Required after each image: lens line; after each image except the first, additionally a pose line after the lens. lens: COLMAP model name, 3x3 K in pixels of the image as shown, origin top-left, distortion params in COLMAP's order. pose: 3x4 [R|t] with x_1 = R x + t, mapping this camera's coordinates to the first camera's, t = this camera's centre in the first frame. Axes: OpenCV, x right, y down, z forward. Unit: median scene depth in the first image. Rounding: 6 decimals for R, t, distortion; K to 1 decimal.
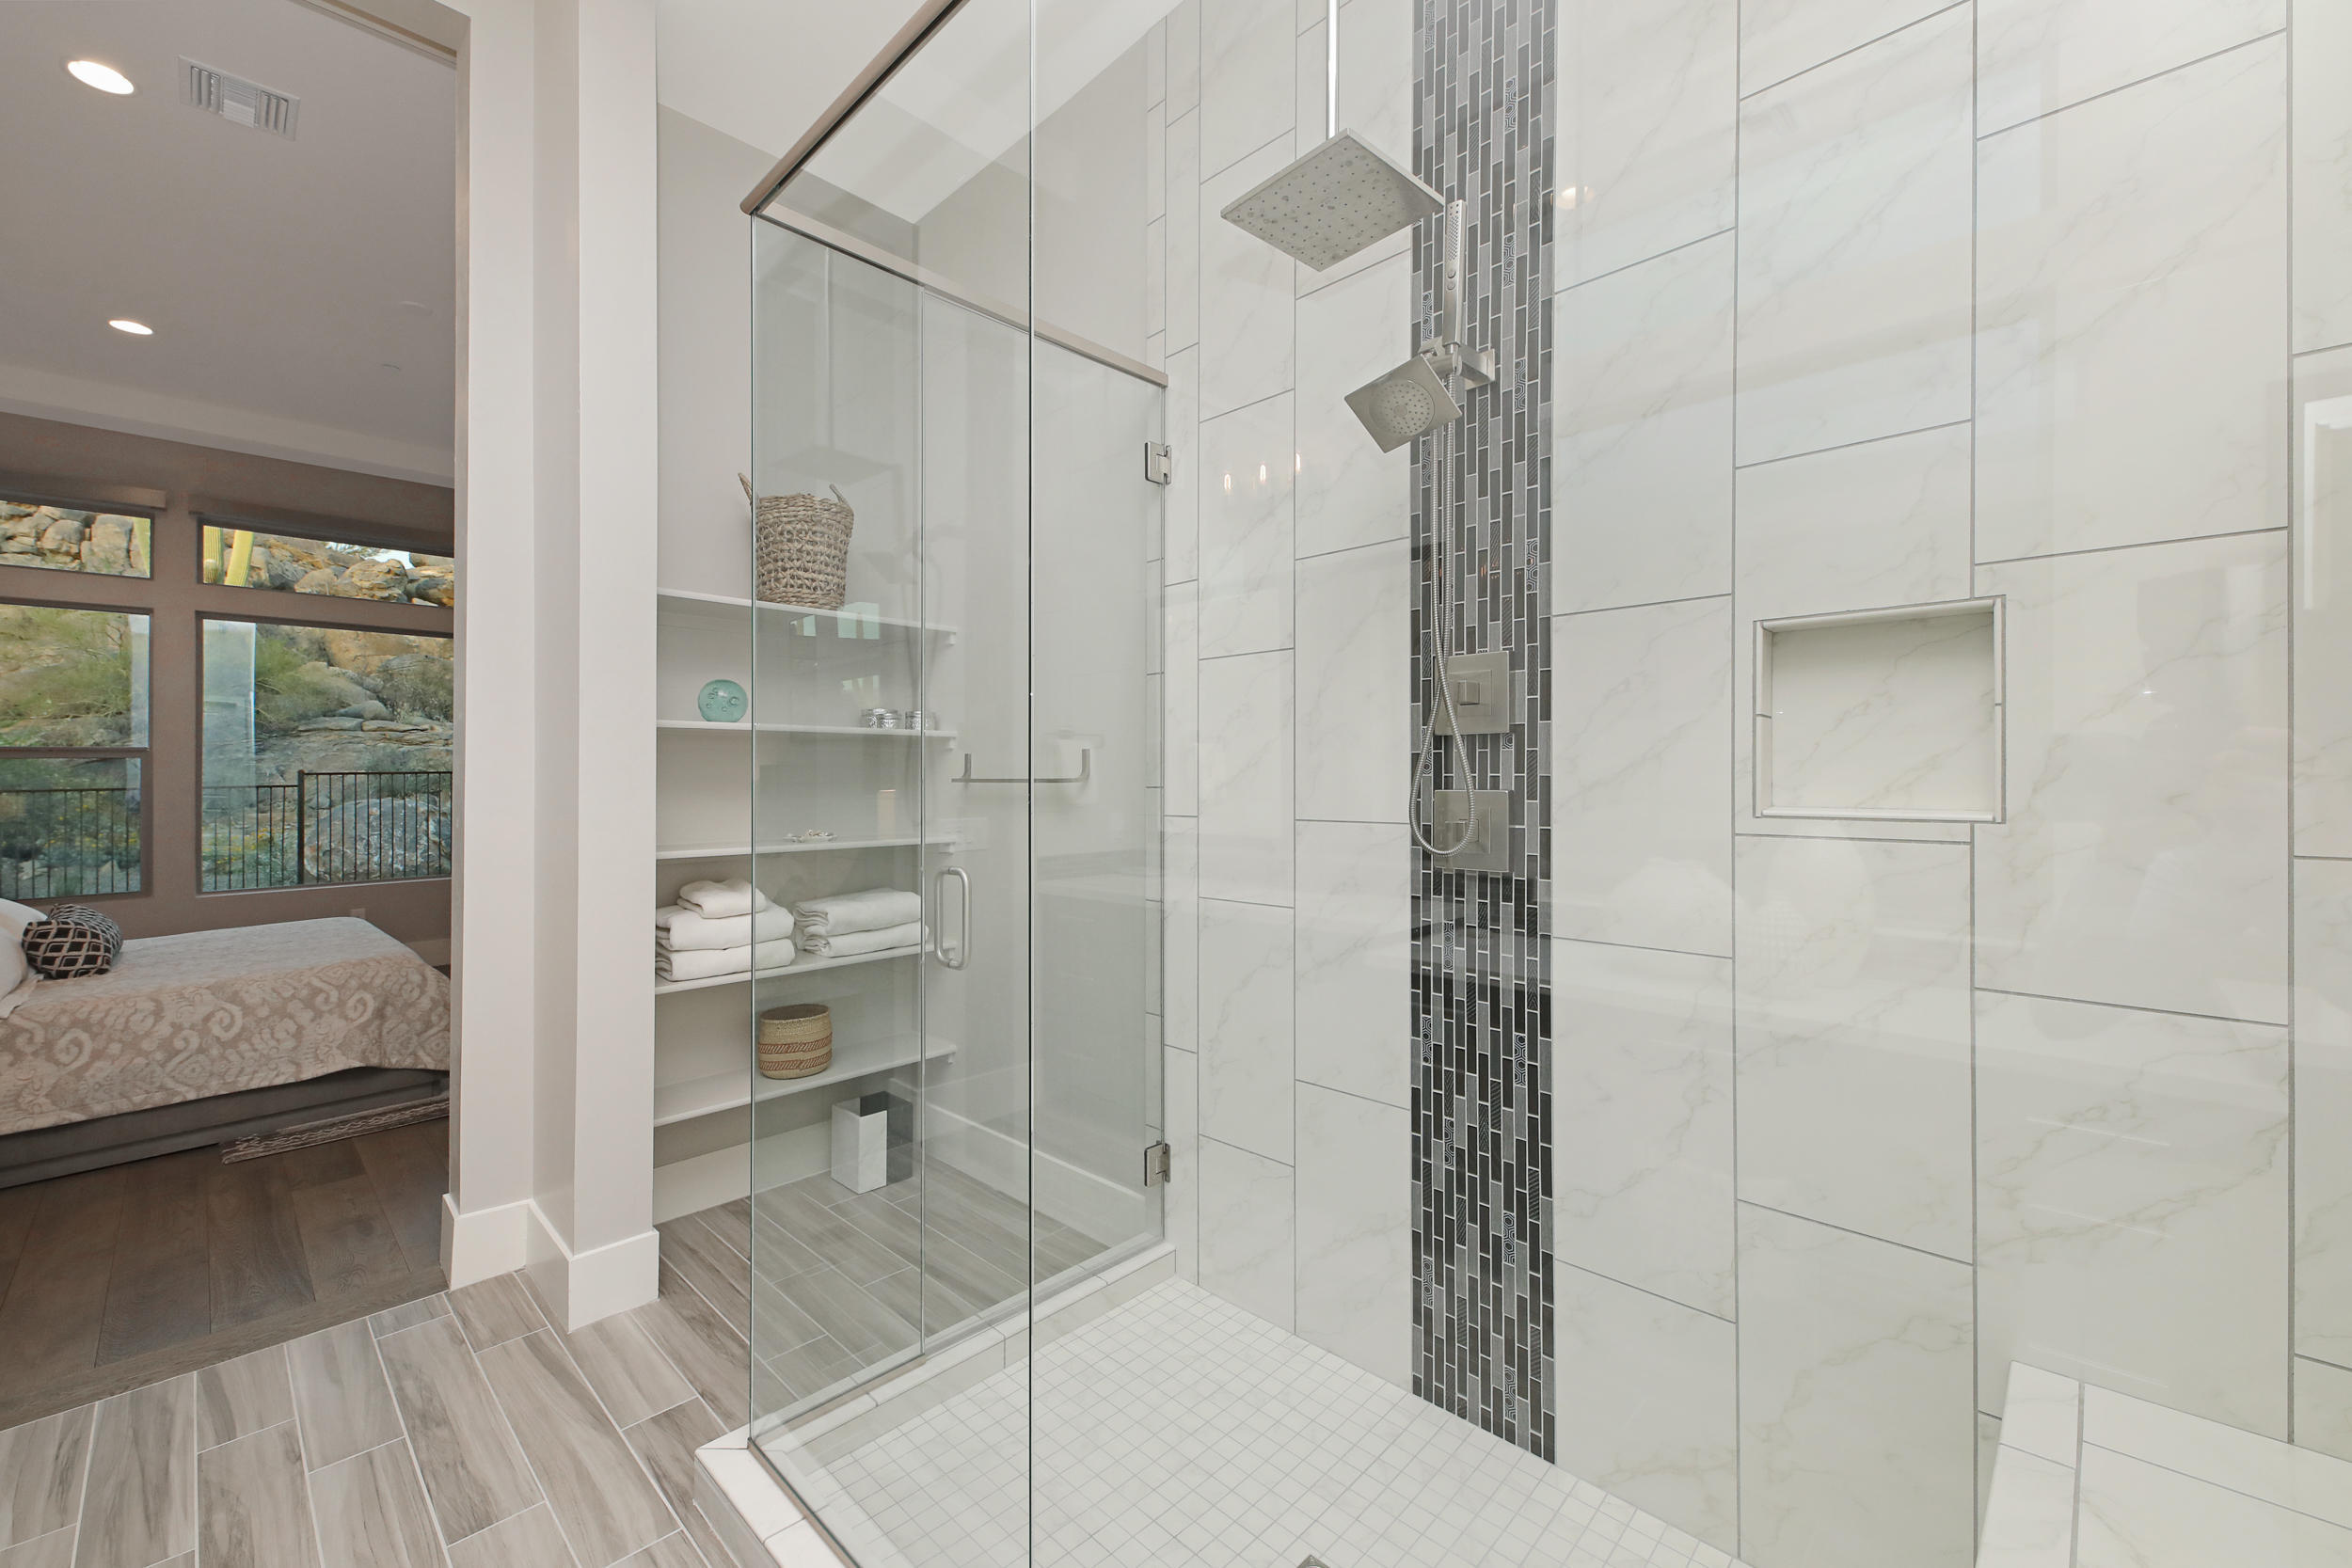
lens RADIAL K [[944.8, 0, 1190.3], [0, 944.8, 759.3], [0, 0, 1]] dist [0.010565, -0.002784]
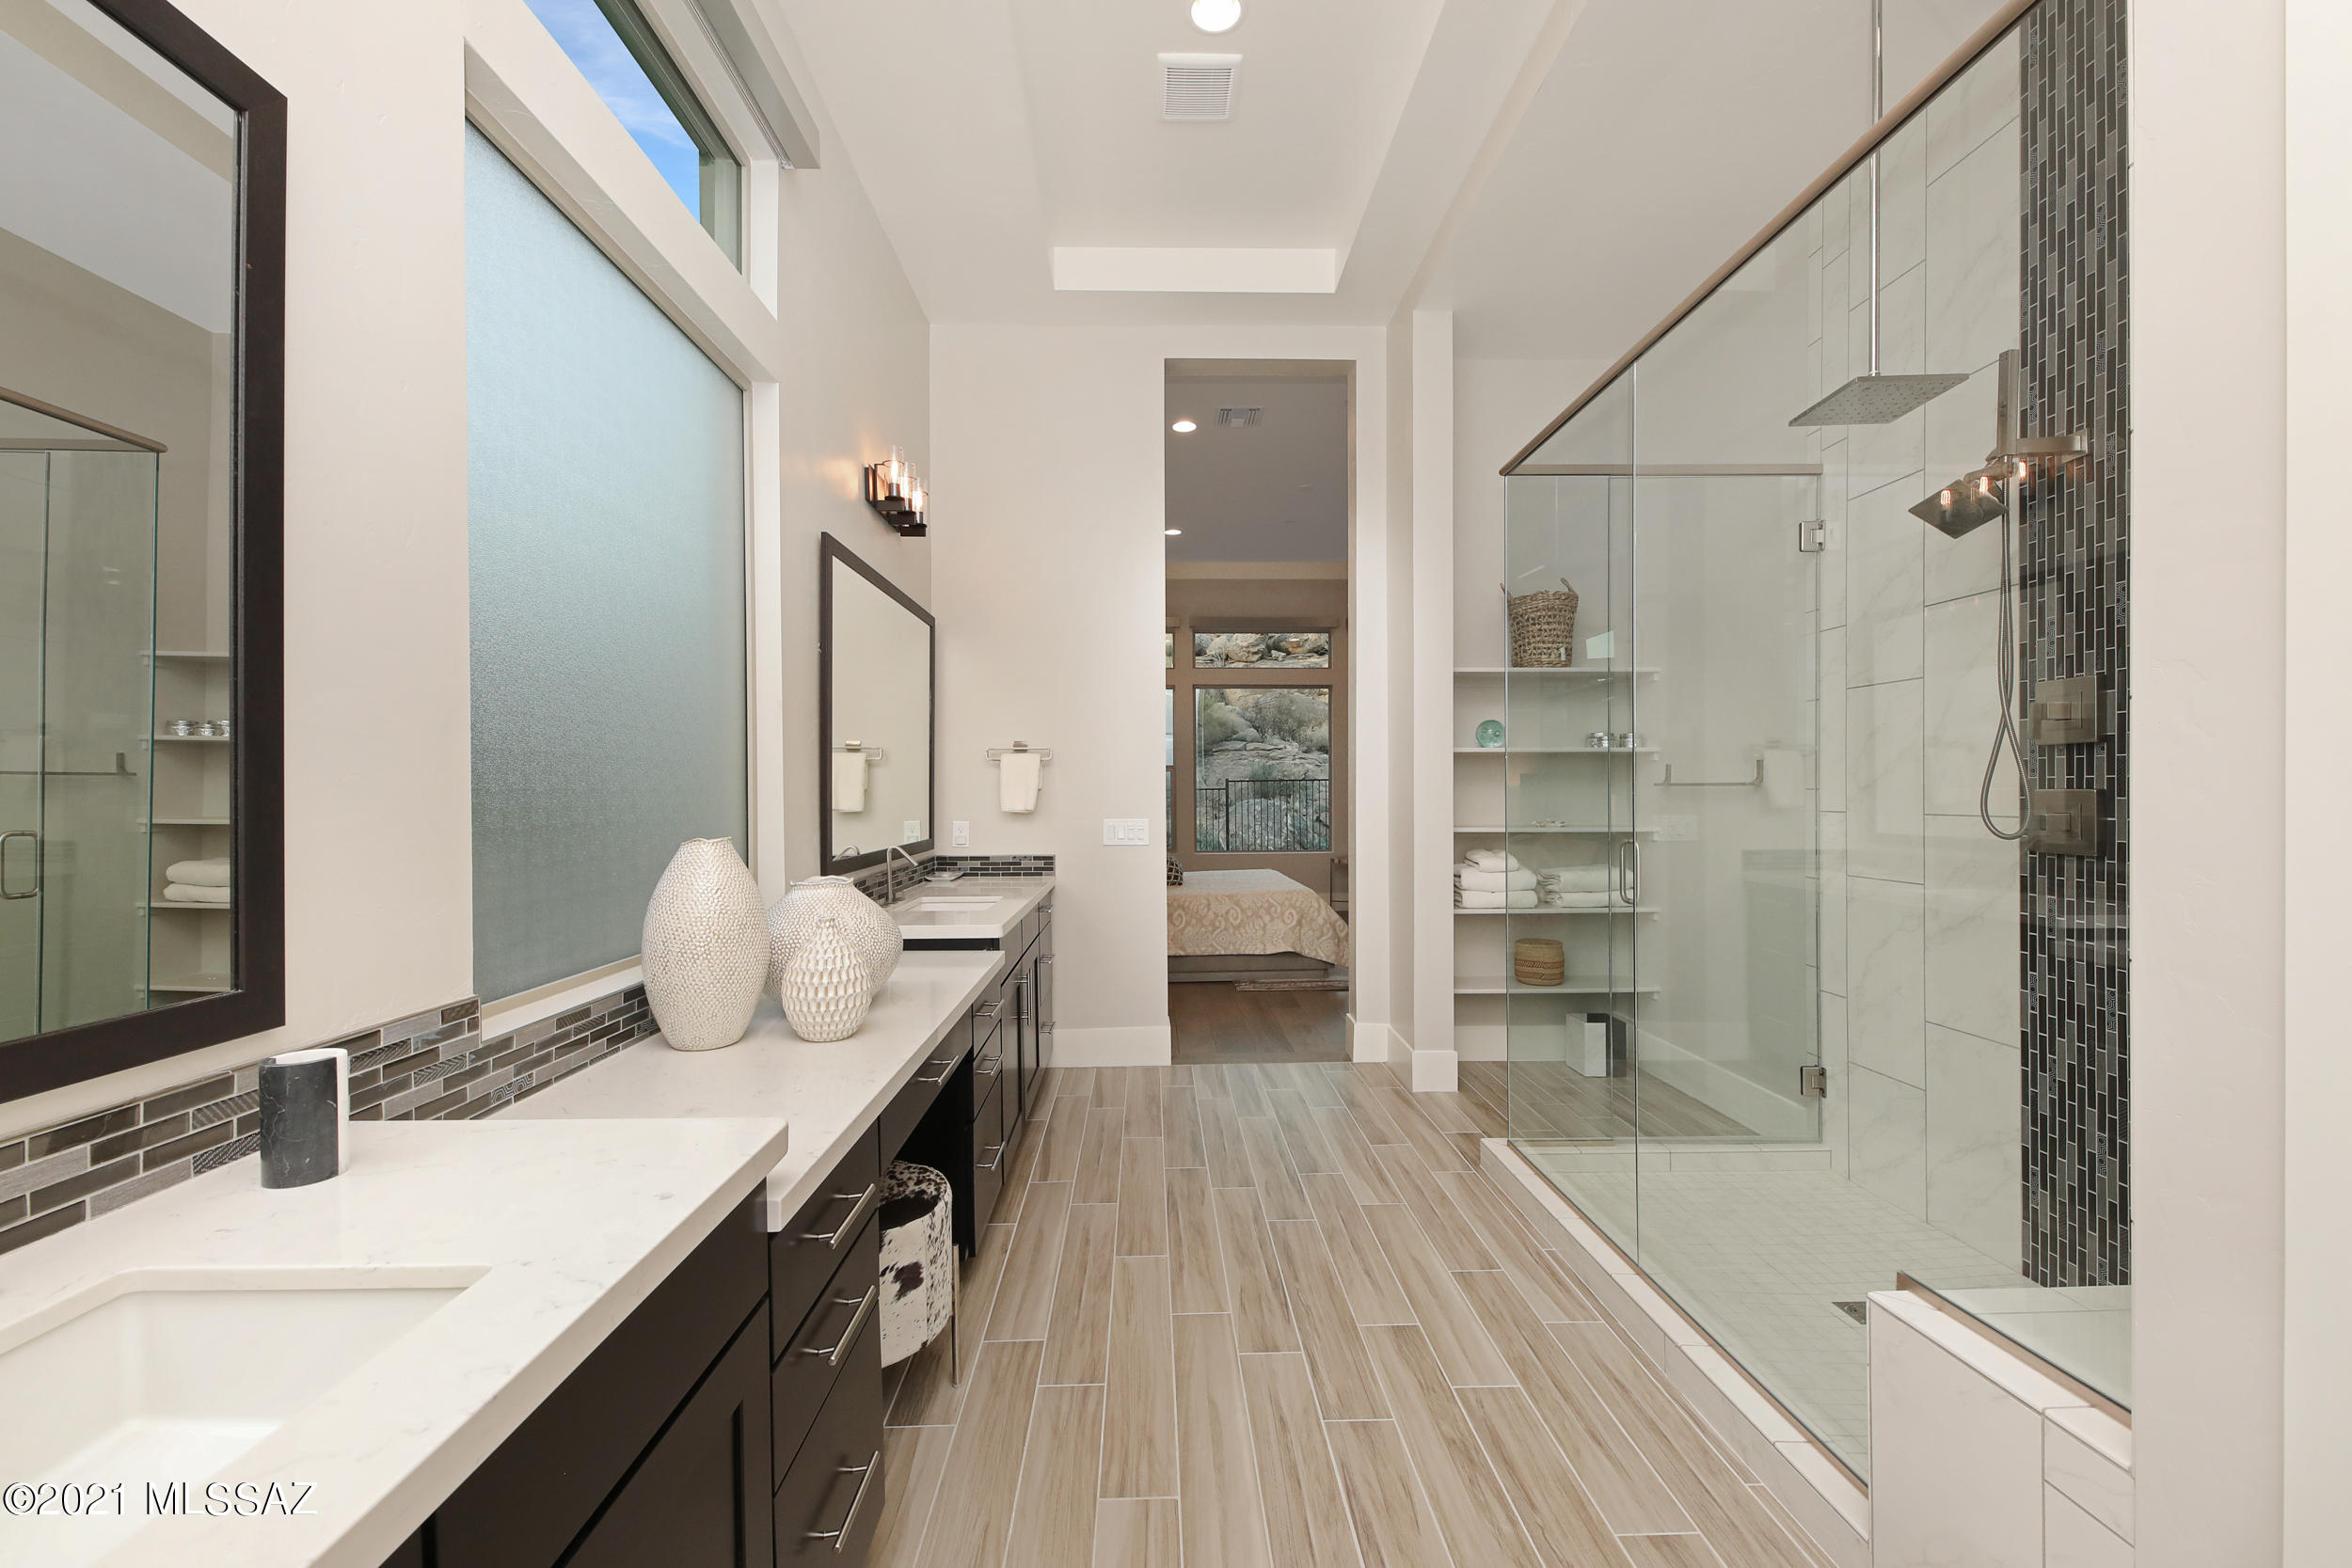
lens RADIAL K [[944.8, 0, 1177.4], [0, 944.8, 777.3], [0, 0, 1]] dist [0.010565, -0.002784]
pose [[0.711242, -0.002303, -0.702943, 0.259556], [0.008751, 0.999946, 0.005578, -0.000002], [0.702892, -0.010118, 0.711224, -0.522634]]
